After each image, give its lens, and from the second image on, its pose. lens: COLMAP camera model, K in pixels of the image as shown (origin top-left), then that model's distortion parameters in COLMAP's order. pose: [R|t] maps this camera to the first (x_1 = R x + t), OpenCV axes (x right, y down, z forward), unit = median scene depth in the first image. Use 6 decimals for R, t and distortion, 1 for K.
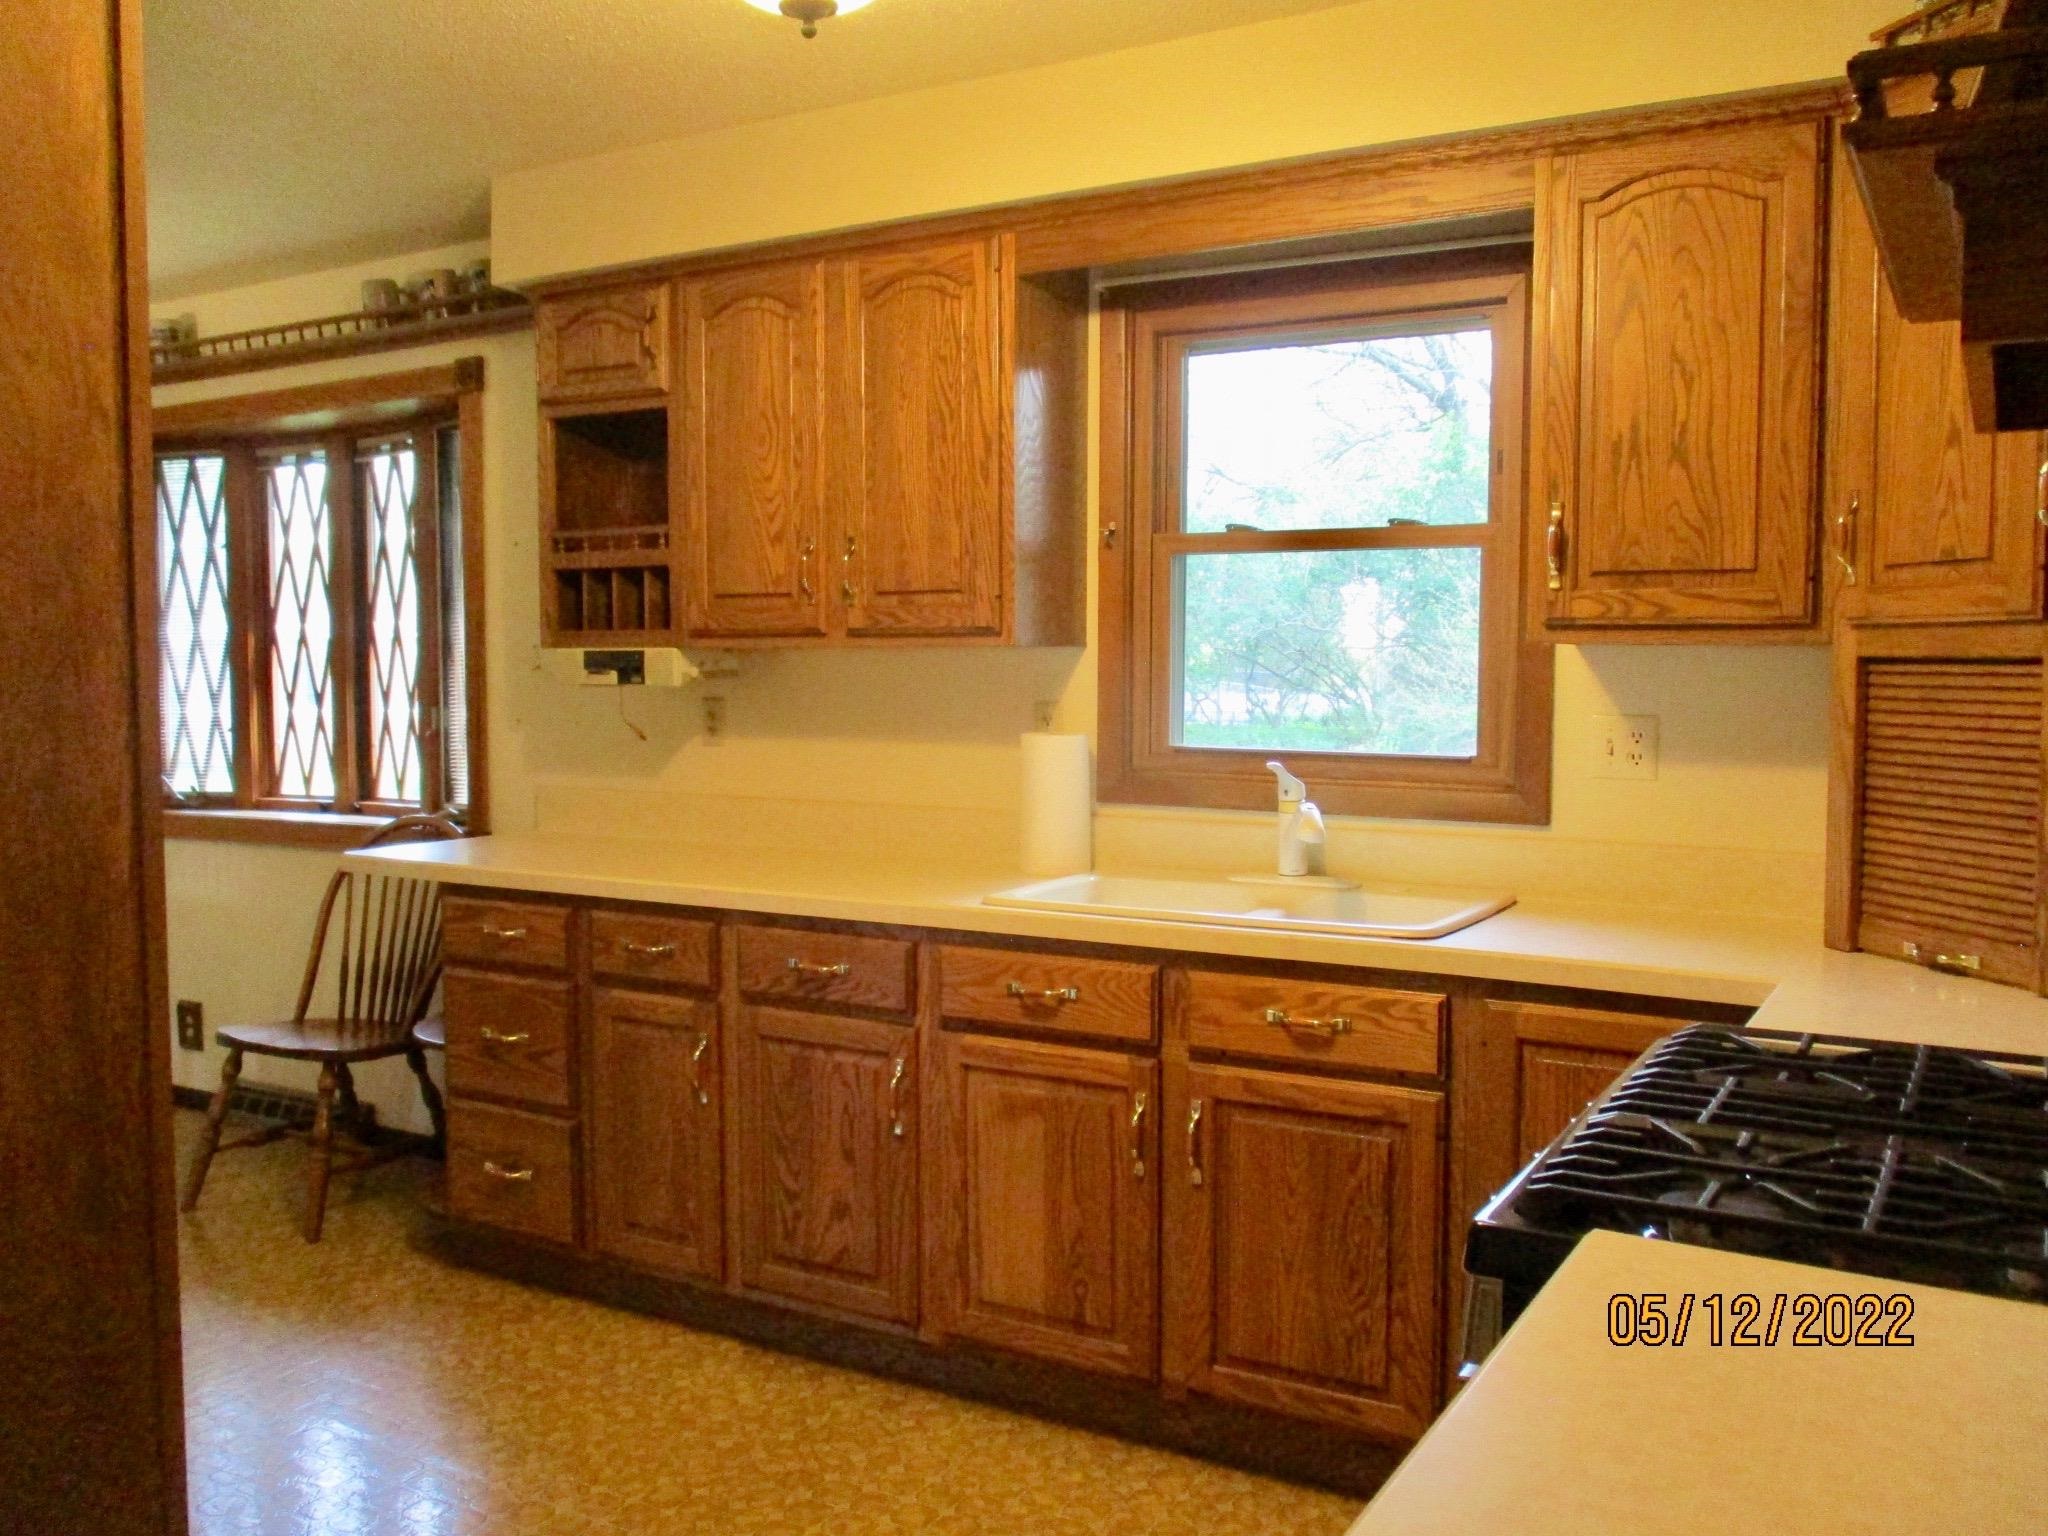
lens RADIAL K [[1697.3, 0, 1024.0], [0, 1697.3, 768.0], [0, 0, 1]] dist [0.000322, 0.003620]
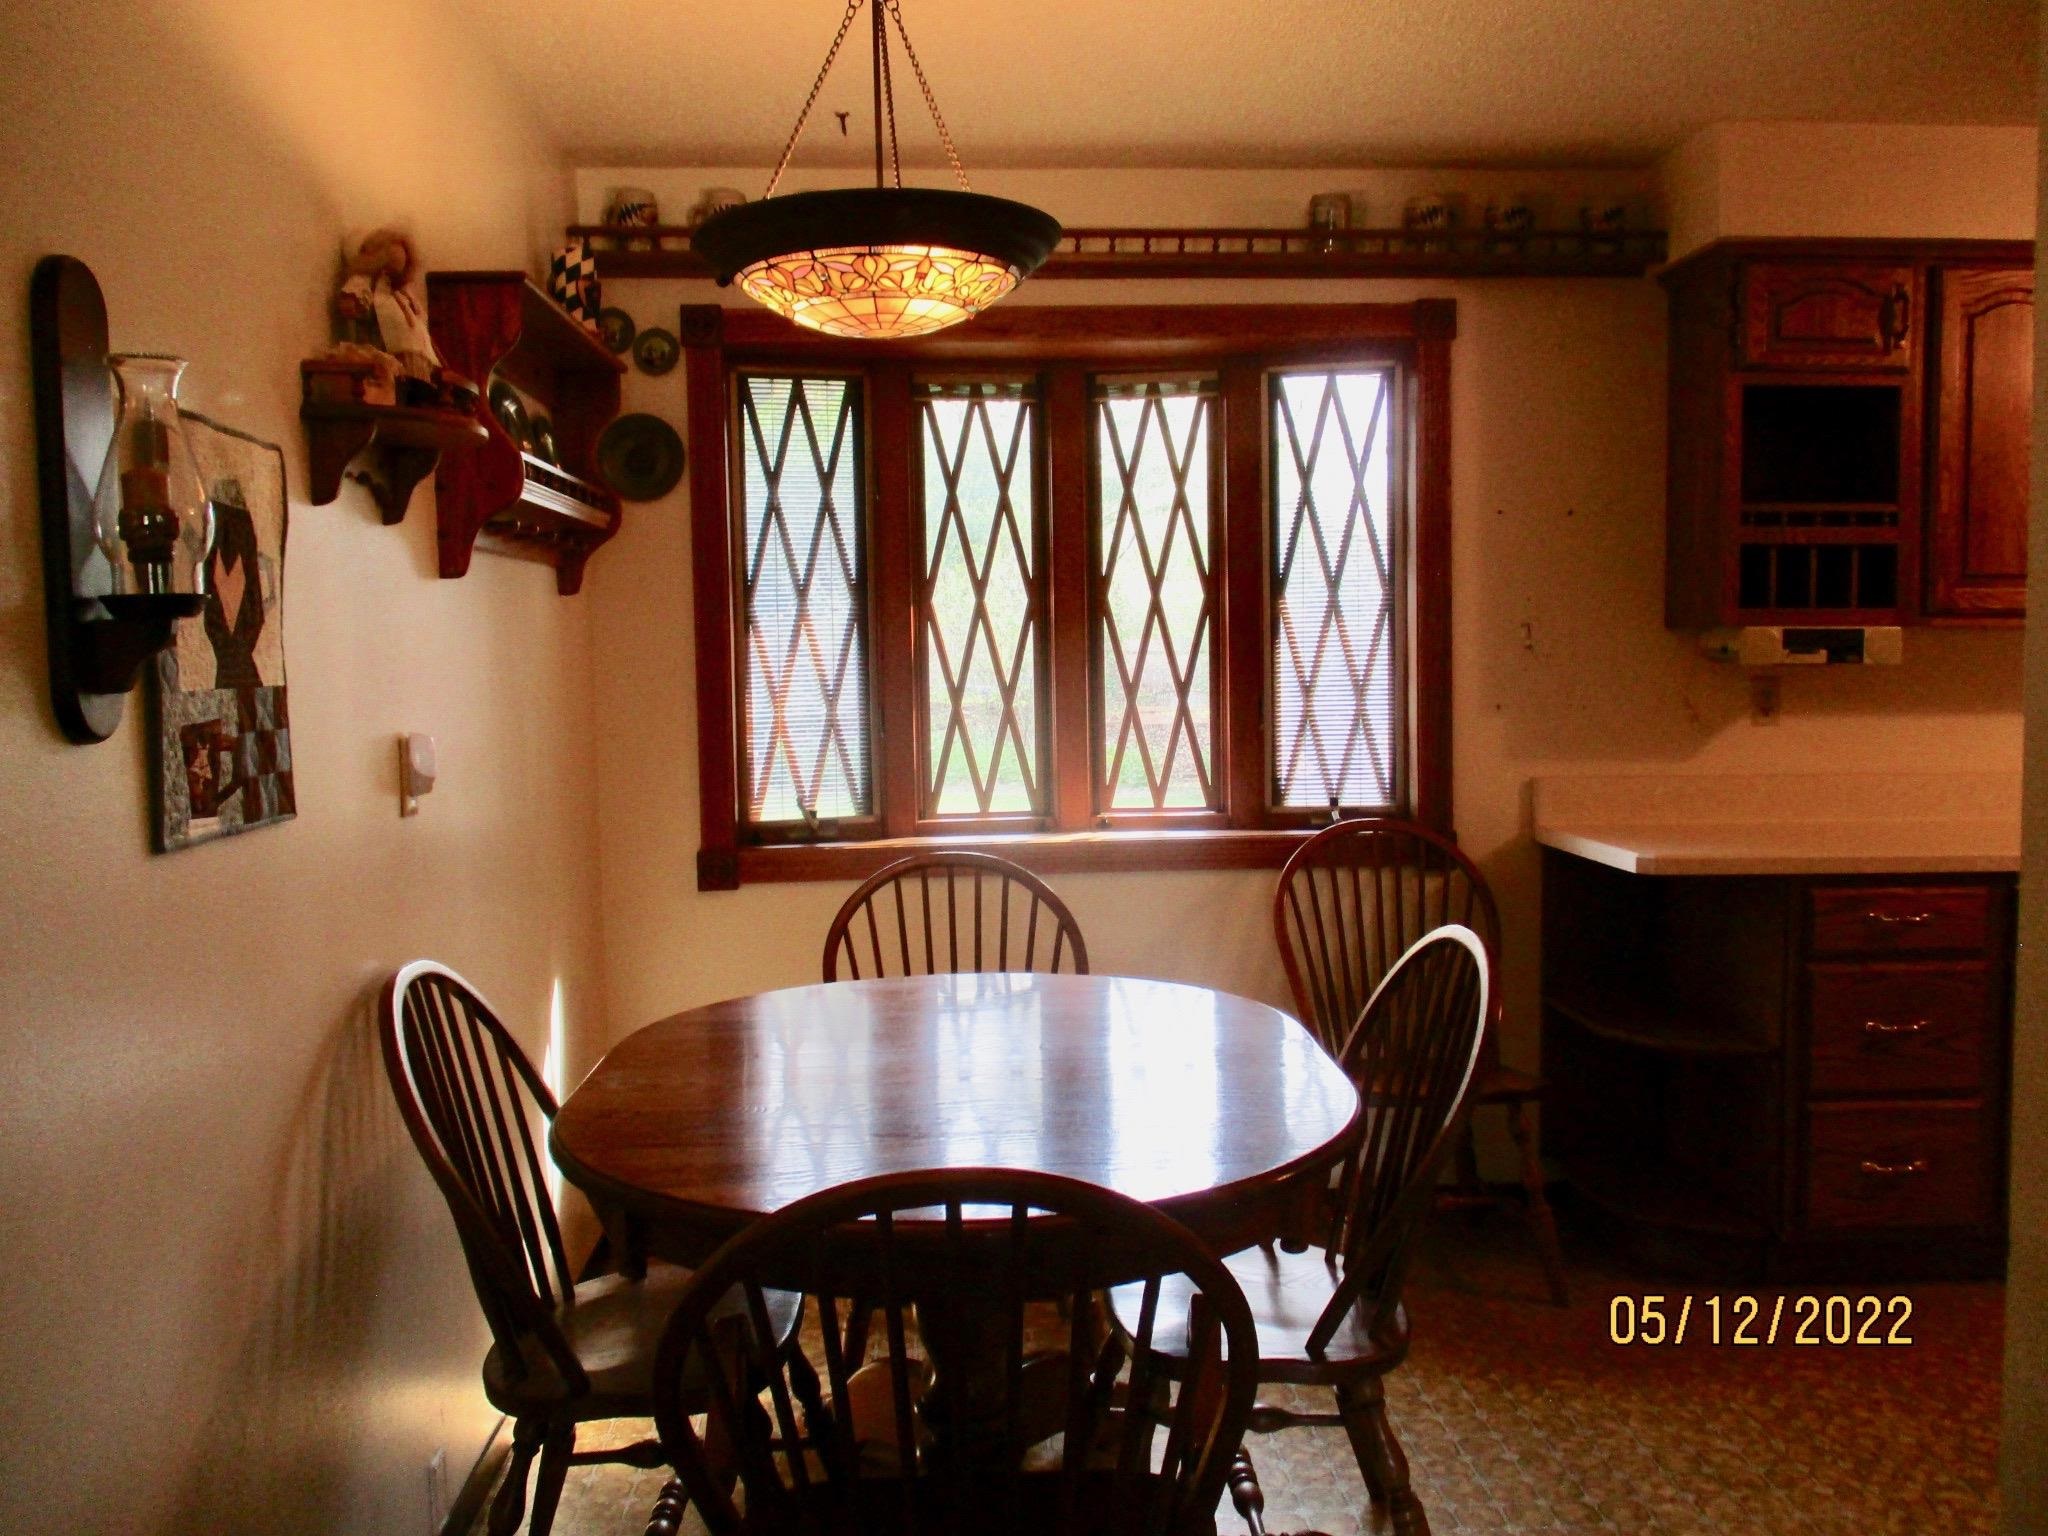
lens RADIAL K [[1647.2, 0, 1024.0], [0, 1647.2, 768.0], [0, 0, 1]] dist [-0.002049, -0.000306]
pose [[0.813582, -0.039757, 0.580090, -0.989866], [0.041034, 0.999098, 0.010924, -0.015450], [-0.580001, 0.014916, 0.814479, 0.417562]]
